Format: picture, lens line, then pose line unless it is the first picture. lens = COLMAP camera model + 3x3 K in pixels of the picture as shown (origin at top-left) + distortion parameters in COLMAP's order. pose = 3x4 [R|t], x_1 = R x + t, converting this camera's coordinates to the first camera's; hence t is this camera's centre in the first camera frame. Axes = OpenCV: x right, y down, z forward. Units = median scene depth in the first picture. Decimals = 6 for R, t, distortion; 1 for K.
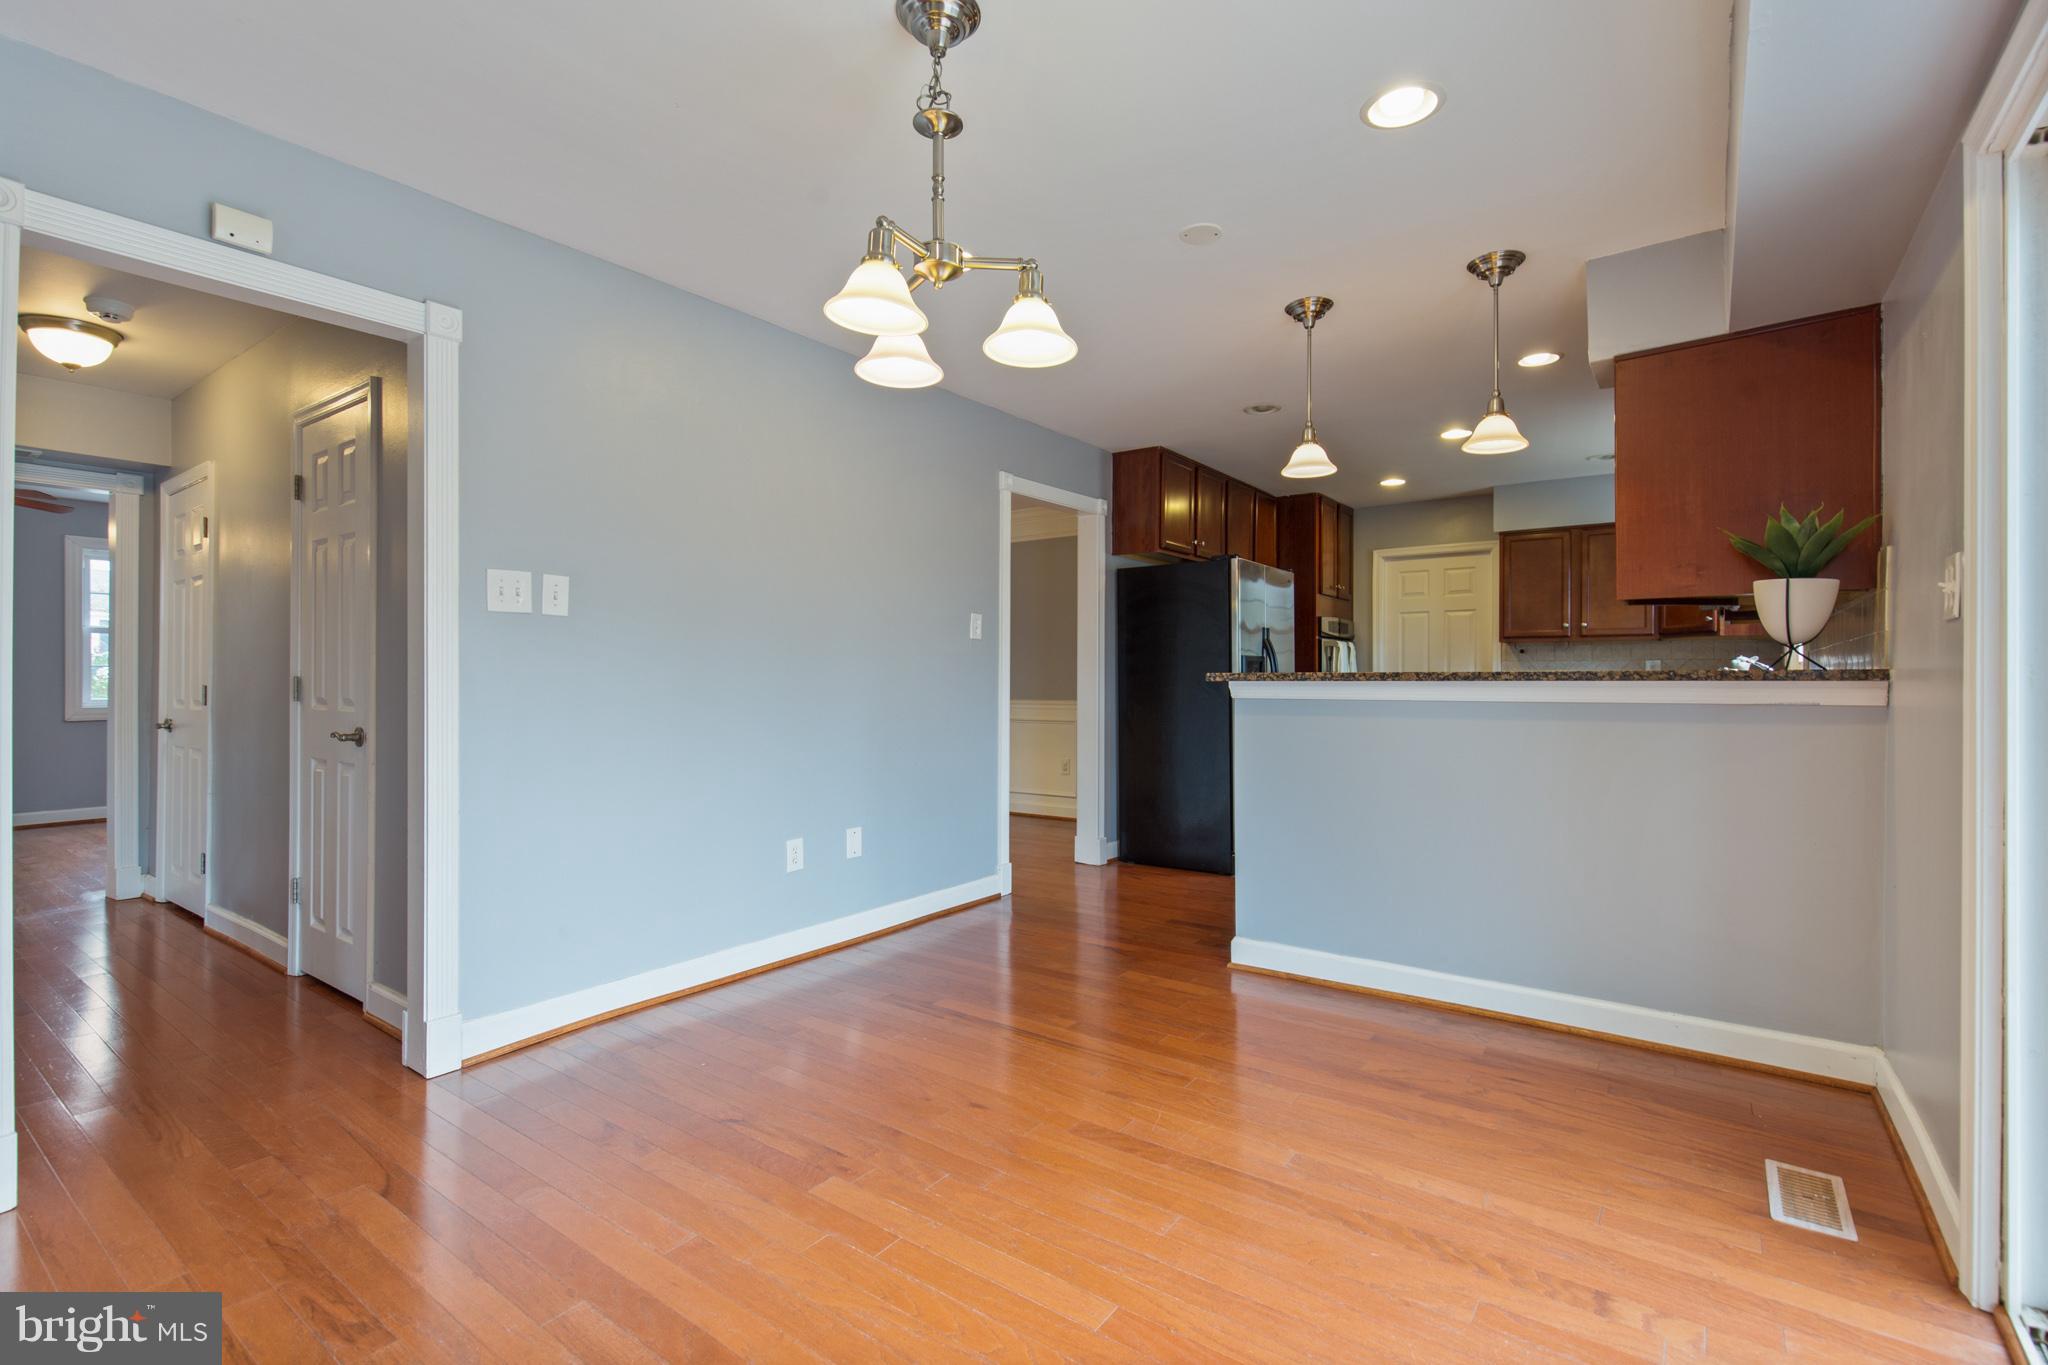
lens RADIAL K [[932.3, 0, 1029.0], [0, 932.3, 666.9], [0, 0, 1]] dist [0.006111, 0.000004]
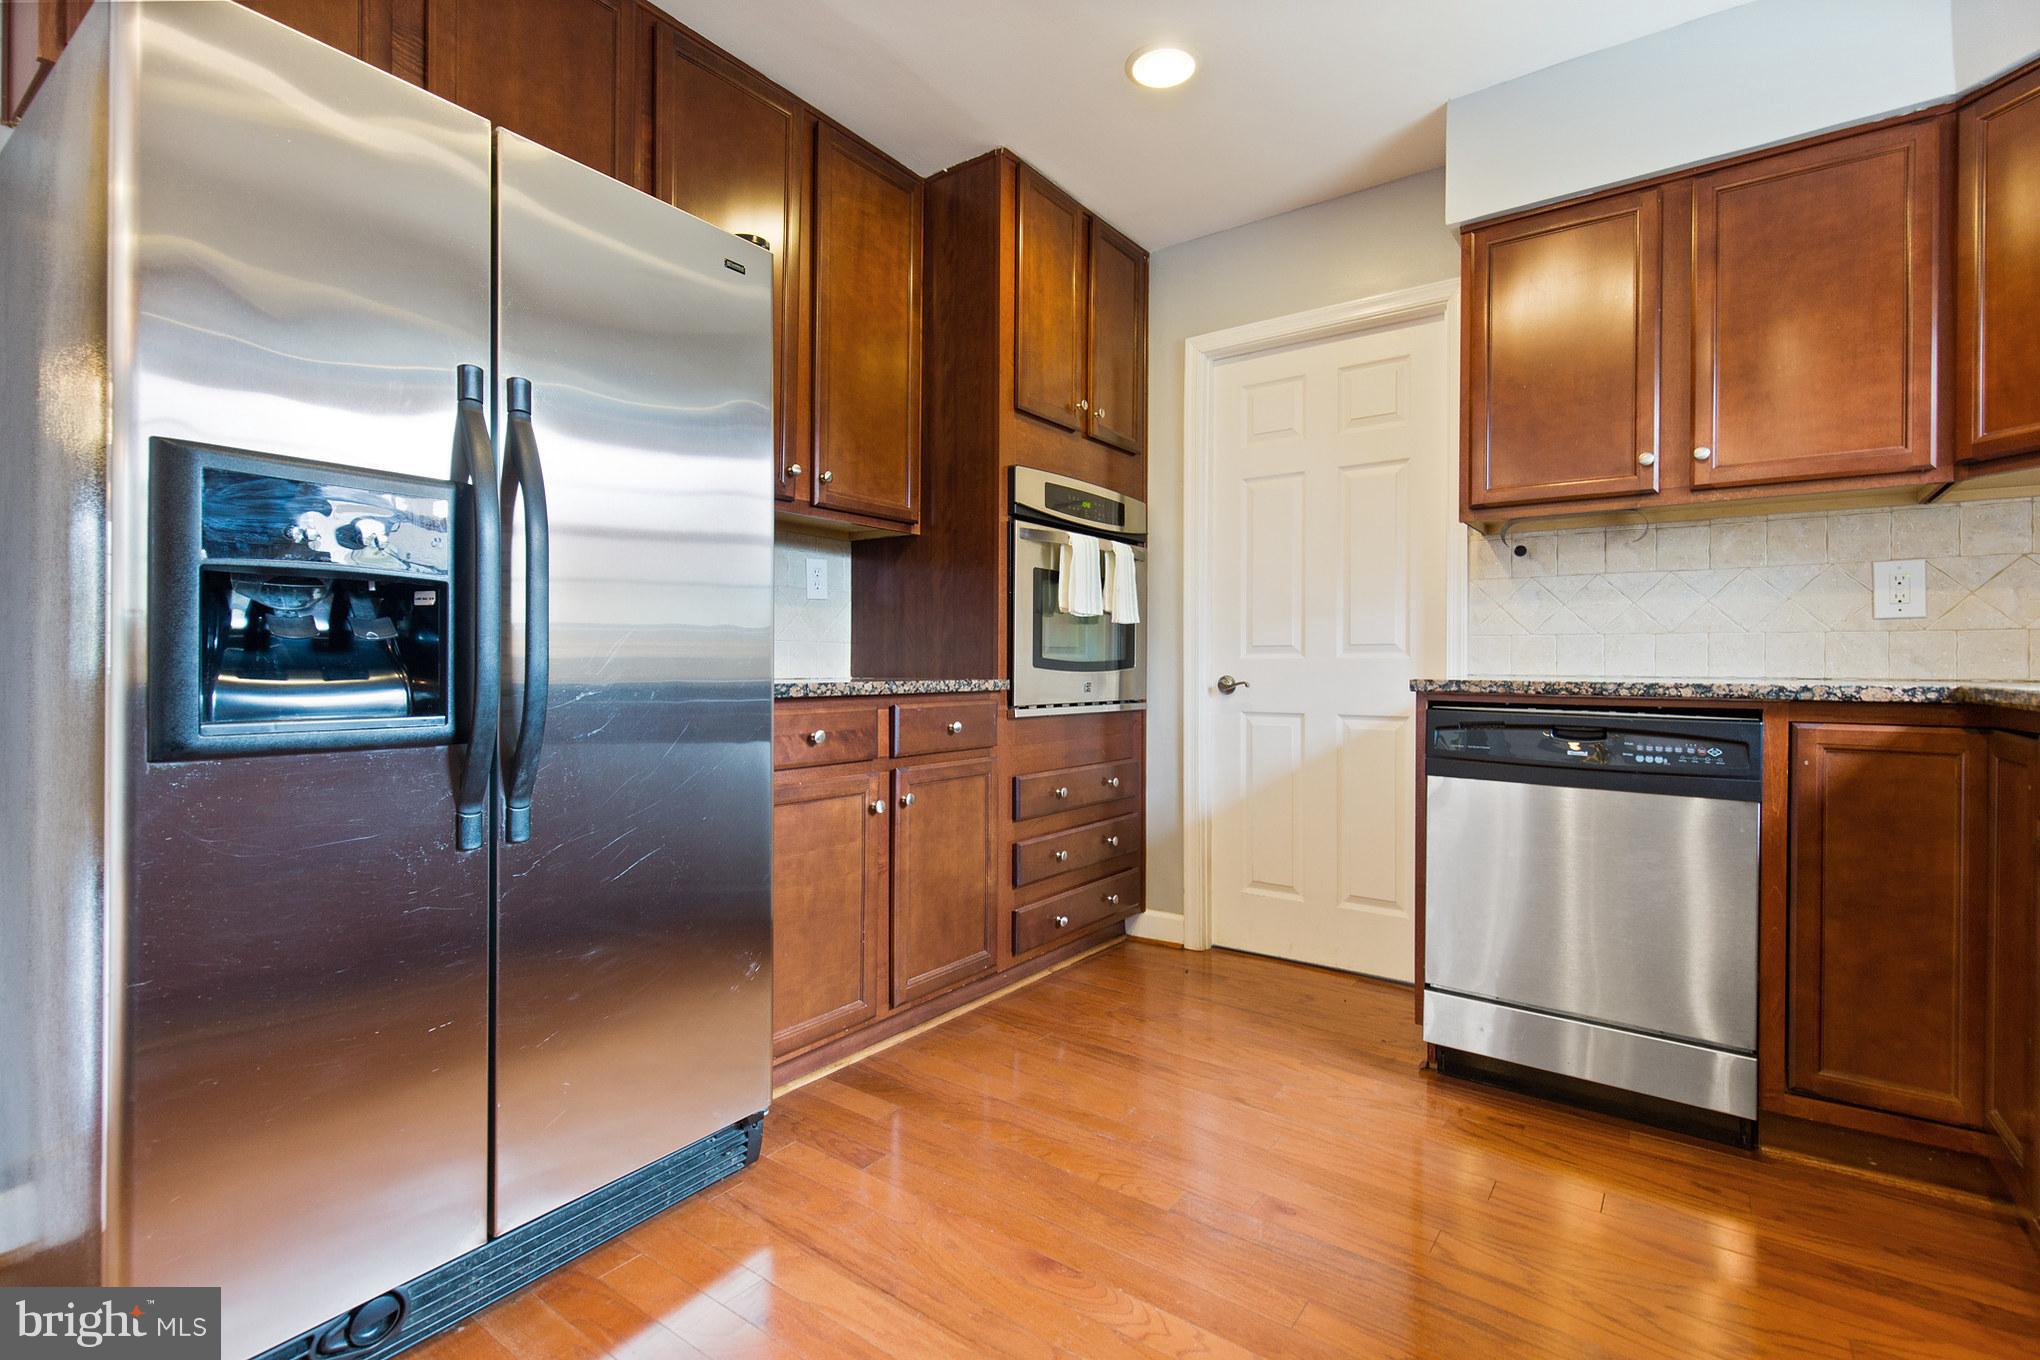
lens RADIAL K [[928.7, 0, 1010.2], [0, 928.7, 668.5], [0, 0, 1]] dist [0.006111, 0.000004]
pose [[0.999388, 0.006886, -0.034296, 0.659927], [-0.006444, 0.999895, 0.012964, 0.057201], [0.034381, -0.012735, 0.999328, 1.212591]]
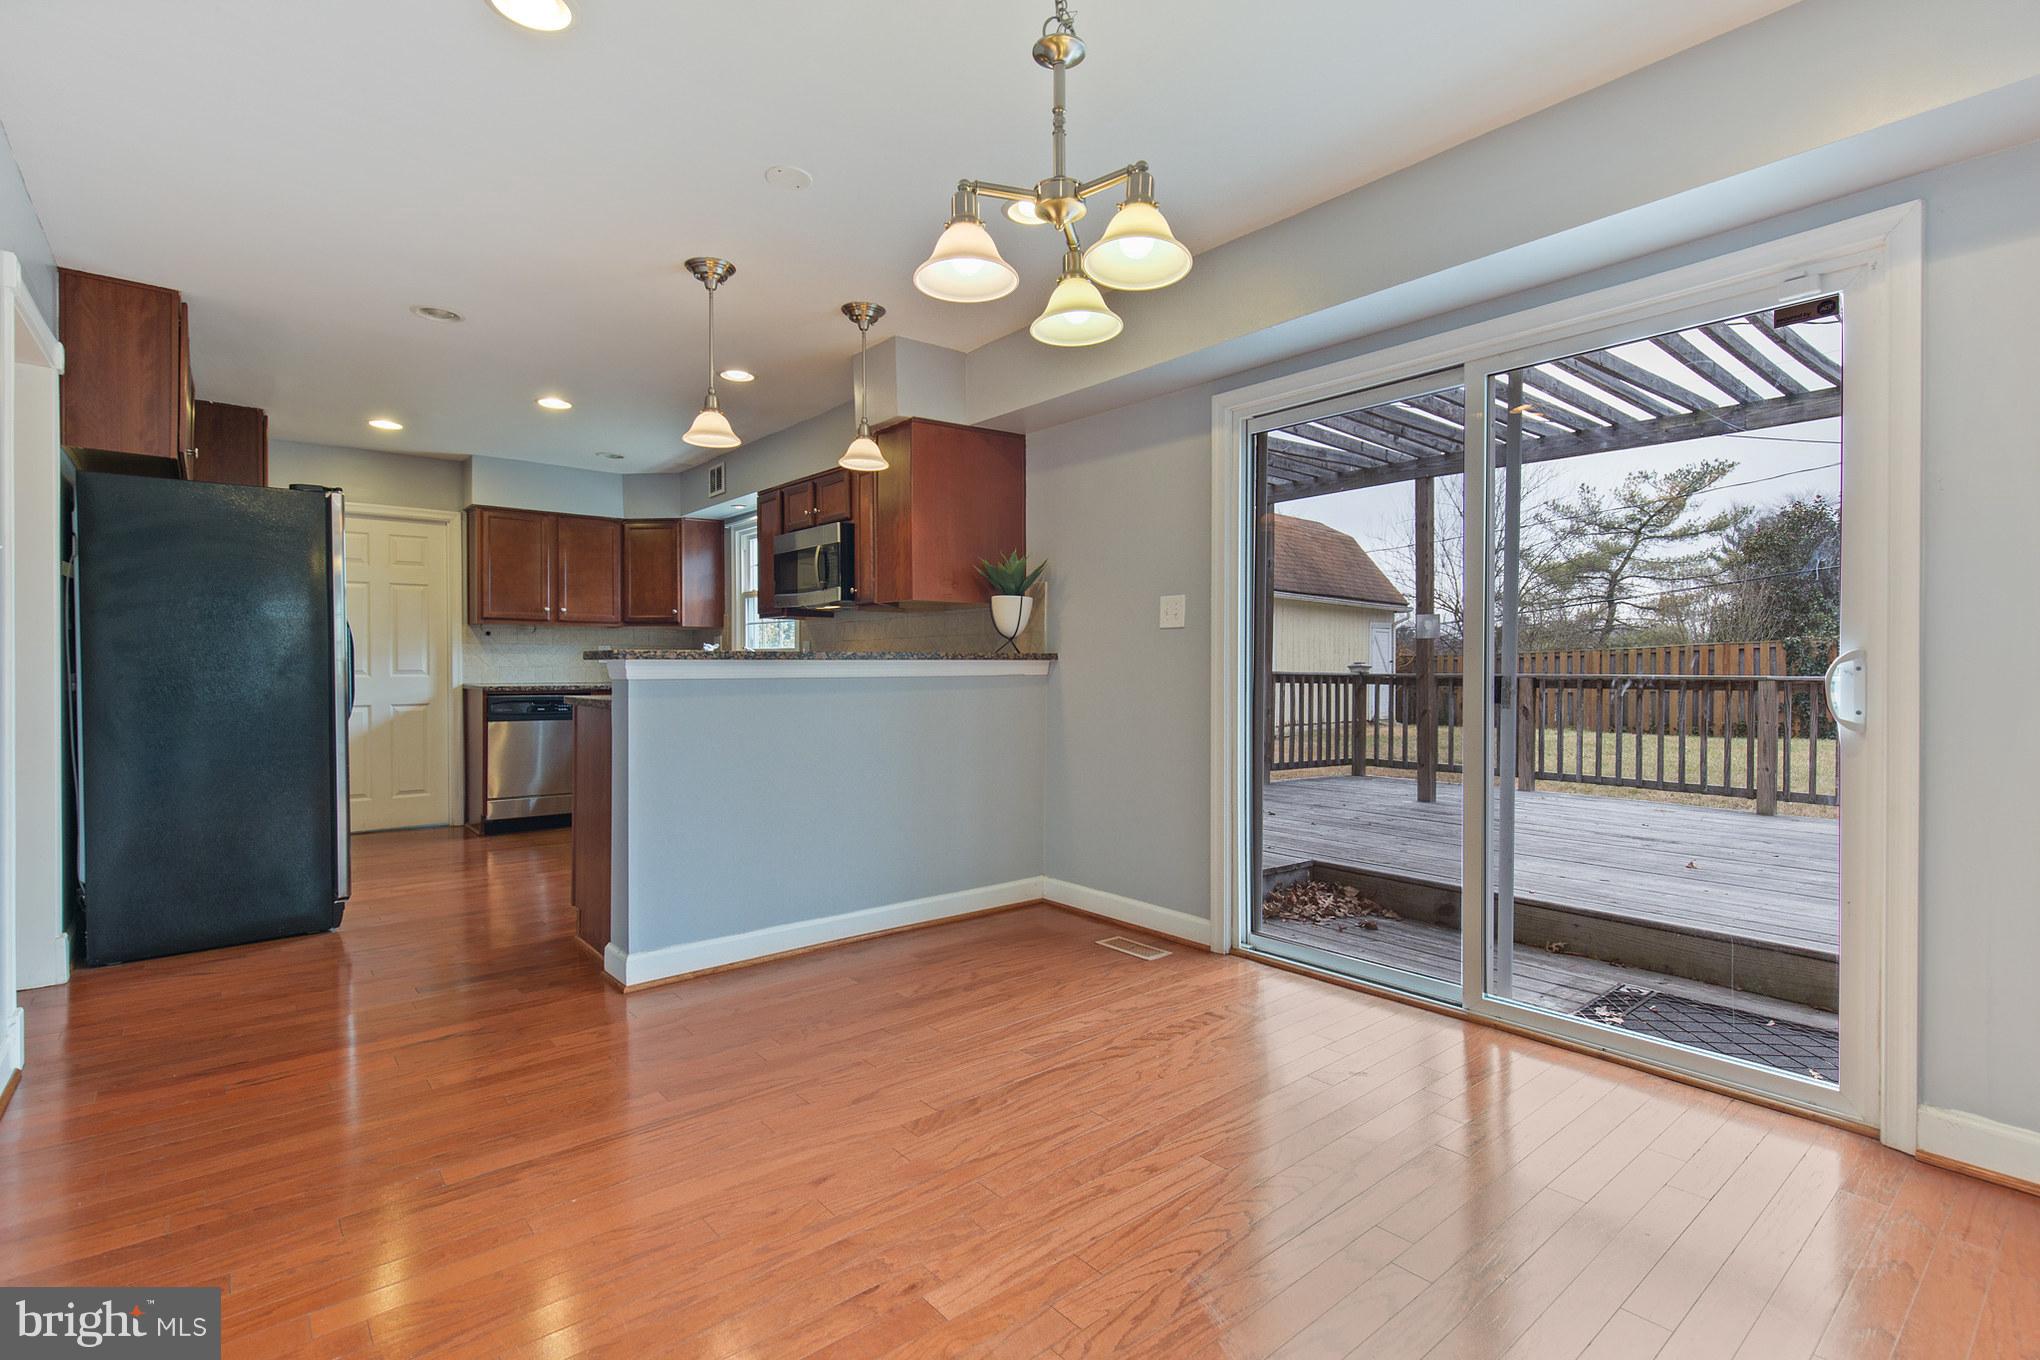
lens RADIAL K [[928.7, 0, 1057.4], [0, 928.7, 670.4], [0, 0, 1]] dist [0.006111, 0.000004]
pose [[0.229554, -0.006054, 0.973277, -0.533129], [-0.011398, 0.999895, 0.008907, 0.012588], [-0.973229, -0.013138, 0.229461, 0.424113]]
